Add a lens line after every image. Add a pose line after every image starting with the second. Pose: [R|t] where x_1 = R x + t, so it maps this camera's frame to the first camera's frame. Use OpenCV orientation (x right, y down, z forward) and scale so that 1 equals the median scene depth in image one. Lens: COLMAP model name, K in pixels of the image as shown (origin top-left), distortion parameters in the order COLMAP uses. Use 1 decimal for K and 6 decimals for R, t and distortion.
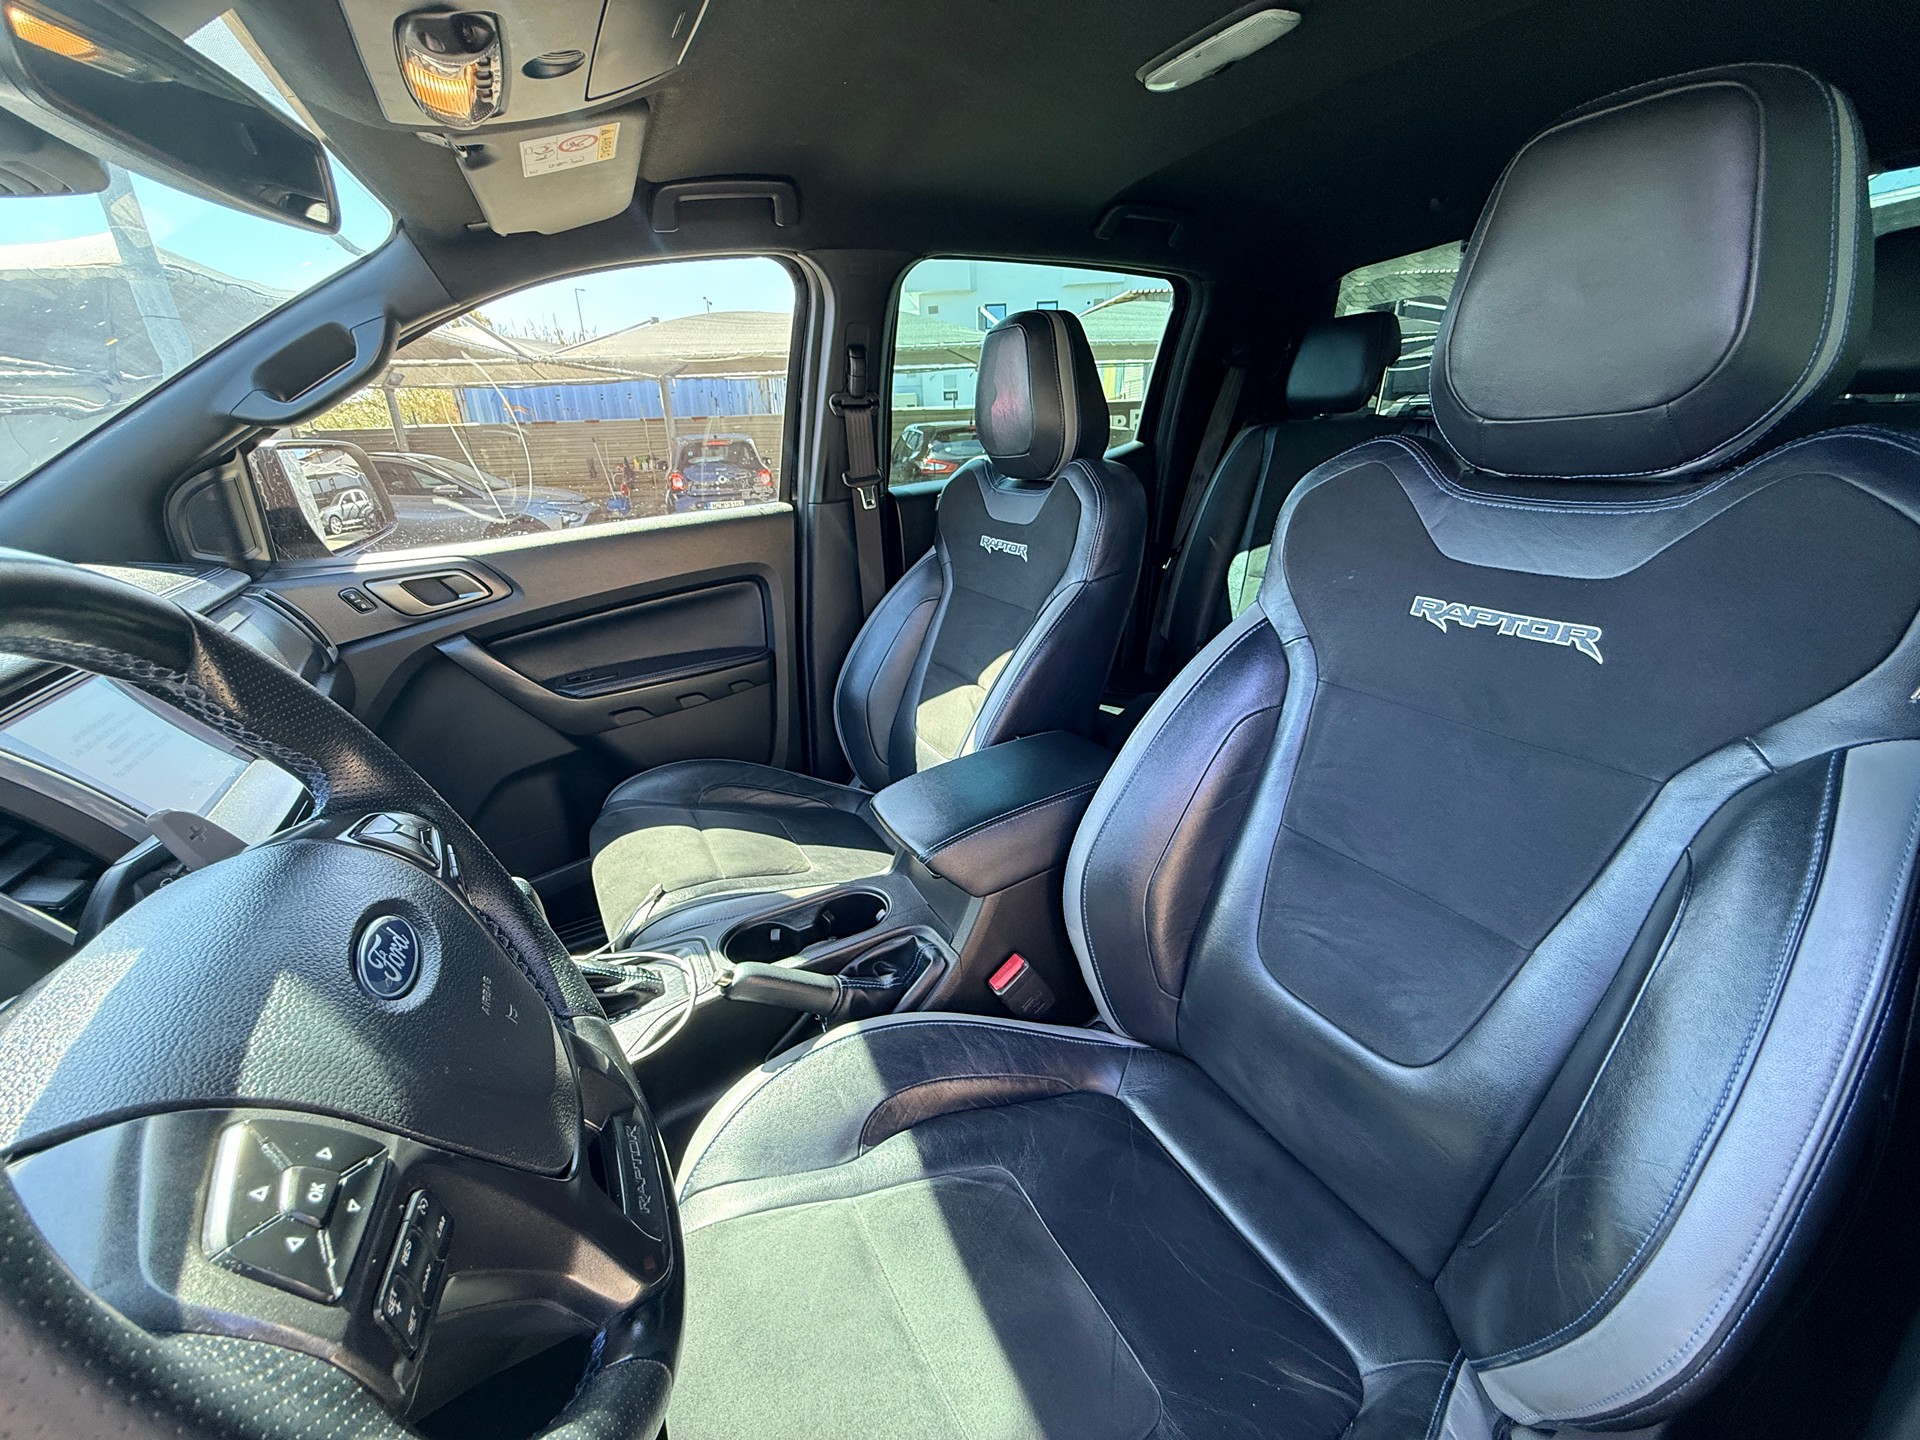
lens RADIAL K [[762.1, 0, 967.2], [0, 762.1, 728.3], [0, 0, 1]] dist [-0.005820, 0.000007]
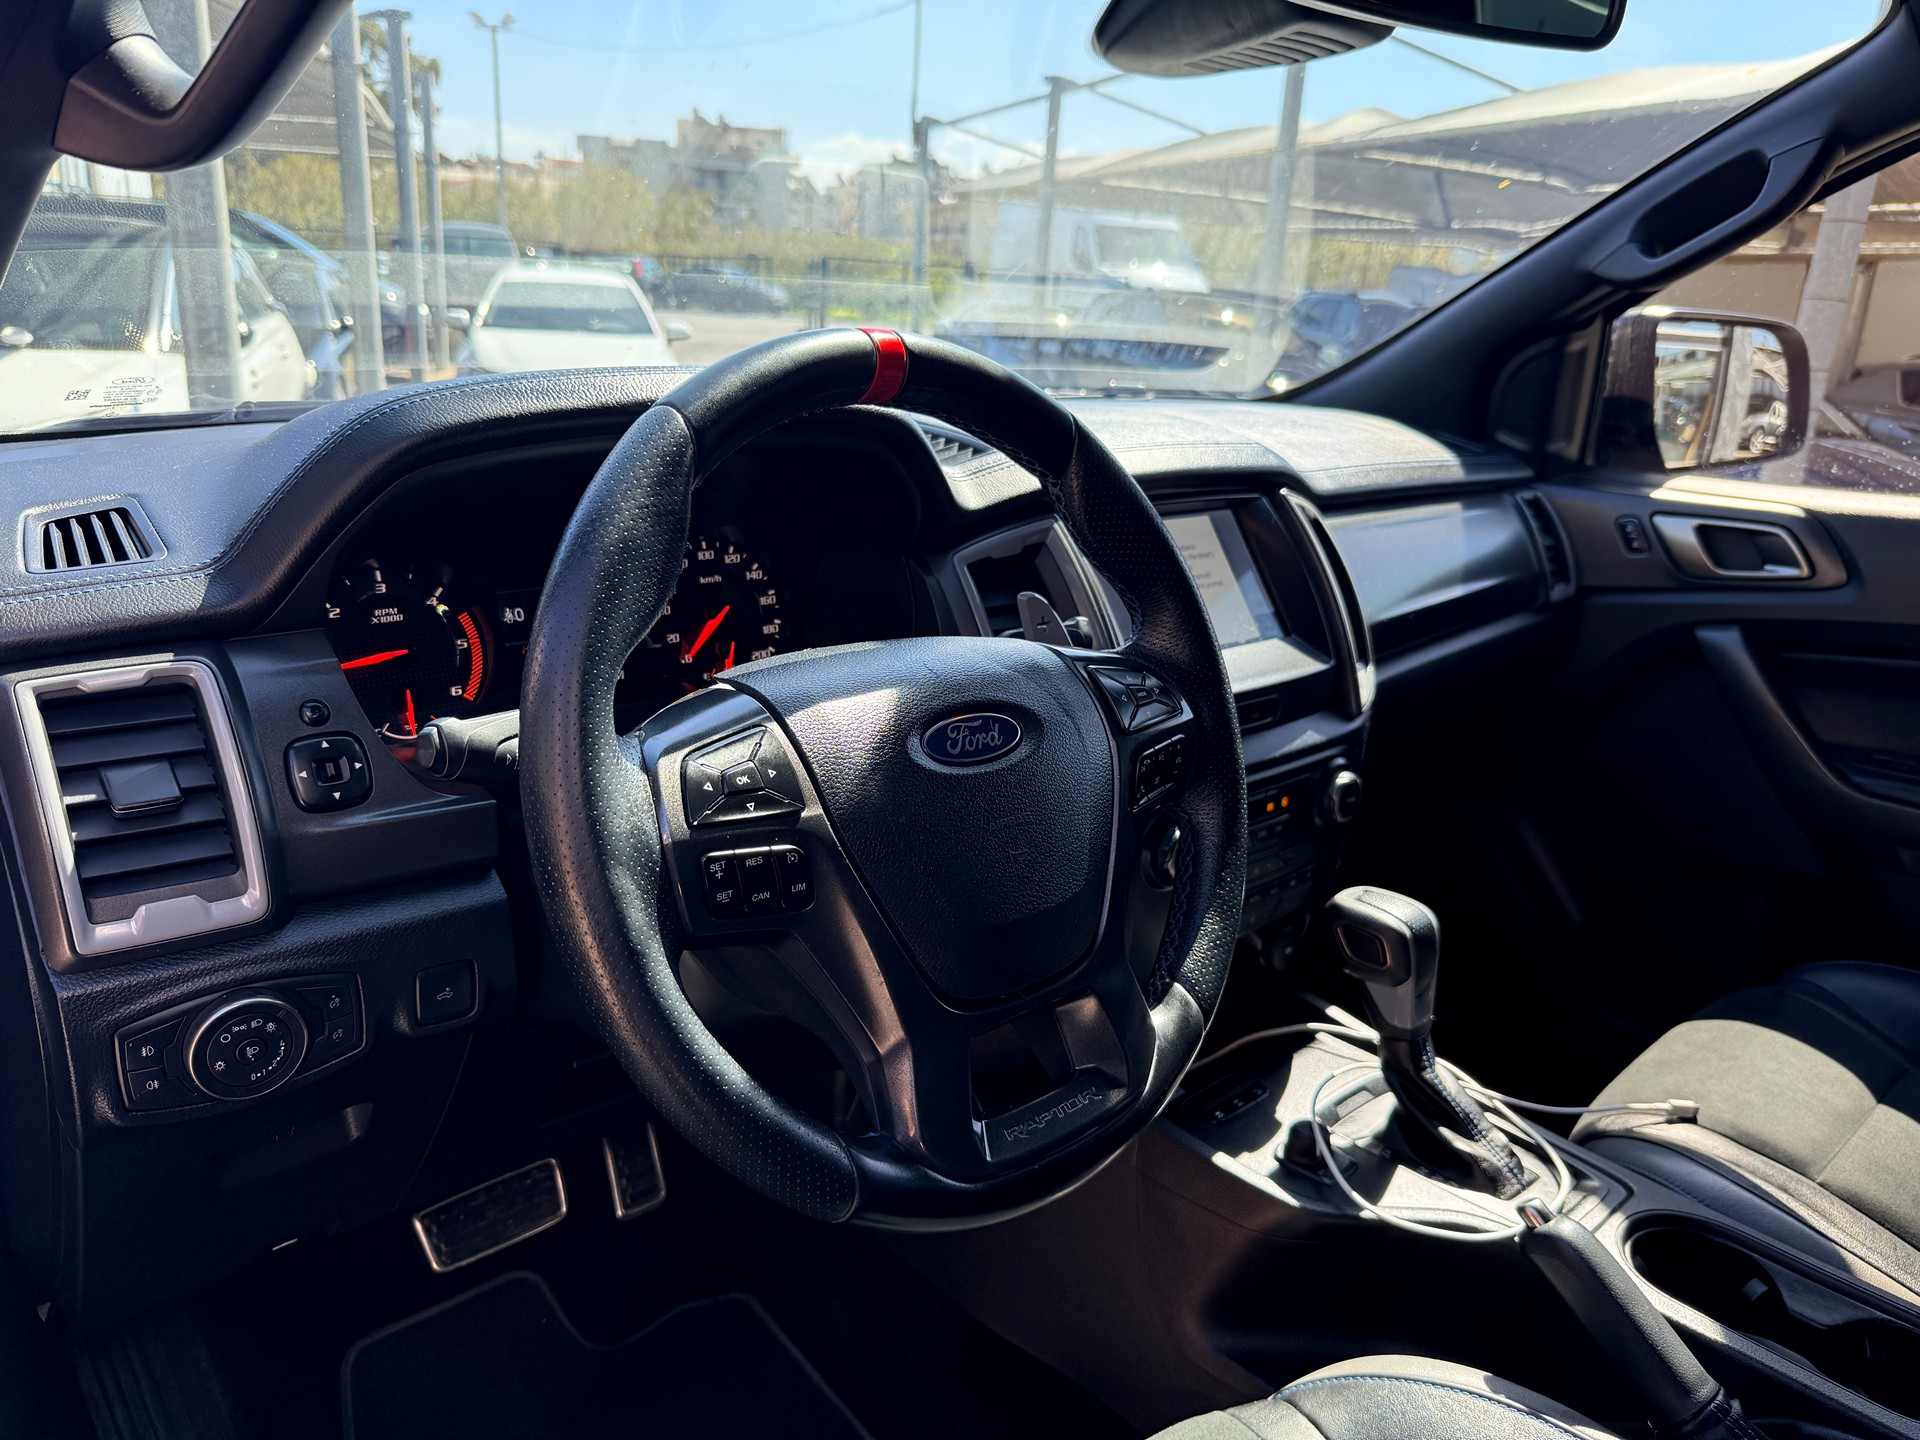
lens RADIAL K [[1358.7, 0, 946.4], [0, 1358.7, 733.6], [0, 0, 1]] dist [0.019356, -0.025144]
pose [[0.221033, 0.343735, -0.912683, 0.320992], [-0.408274, 0.882494, 0.233489, -0.048414], [0.885695, 0.321016, 0.335399, 0.088212]]
